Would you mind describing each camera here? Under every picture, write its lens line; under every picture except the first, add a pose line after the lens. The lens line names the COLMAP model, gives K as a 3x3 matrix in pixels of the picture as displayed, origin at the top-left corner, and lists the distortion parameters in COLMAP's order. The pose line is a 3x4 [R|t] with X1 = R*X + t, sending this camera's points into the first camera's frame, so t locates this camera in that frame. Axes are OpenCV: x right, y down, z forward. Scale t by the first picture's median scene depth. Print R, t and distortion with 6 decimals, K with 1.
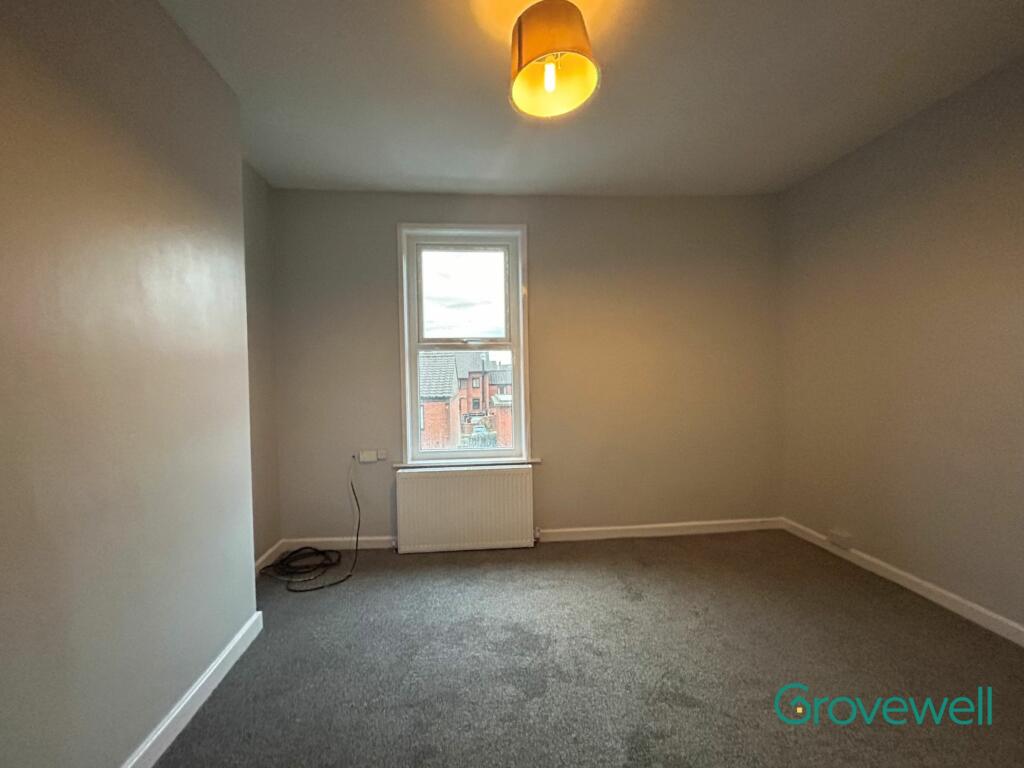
lens RADIAL K [[416.2, 0, 508.0], [0, 416.2, 389.7], [0, 0, 1]] dist [-0.003863, 0.001916]
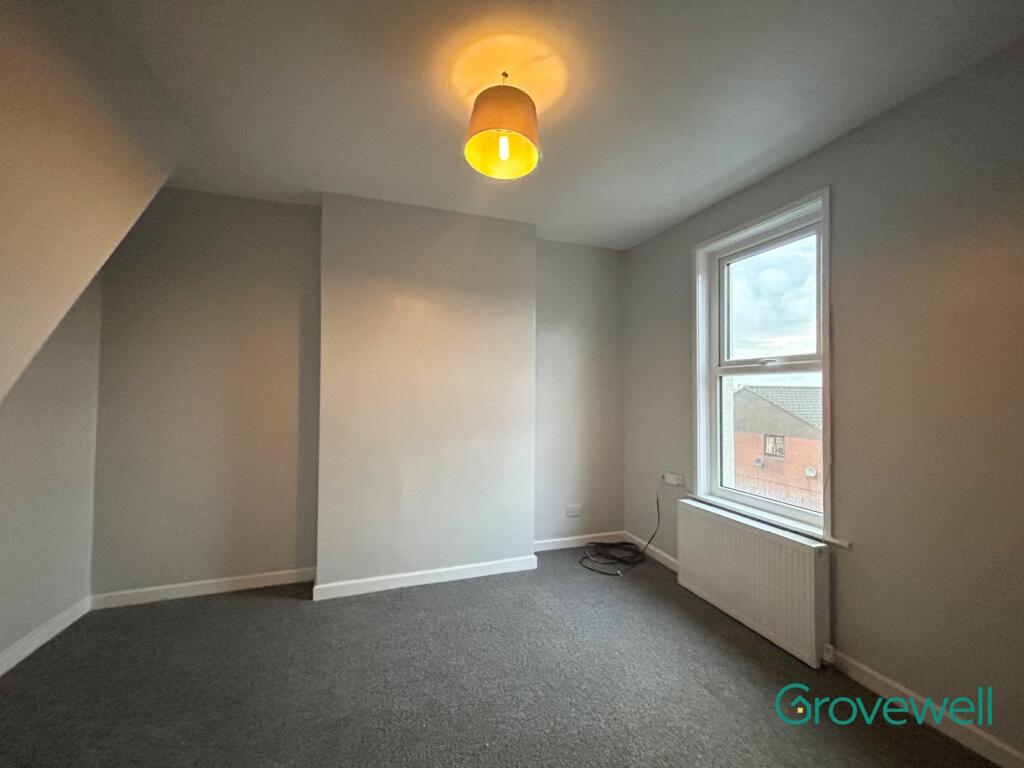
lens RADIAL K [[416.2, 0, 512.9], [0, 416.2, 386.1], [0, 0, 1]] dist [-0.003863, 0.001916]
pose [[0.260882, 0.004591, -0.965360, 0.562362], [-0.036202, 0.999332, -0.005030, -0.051038], [0.964692, 0.036260, 0.260874, 0.340033]]
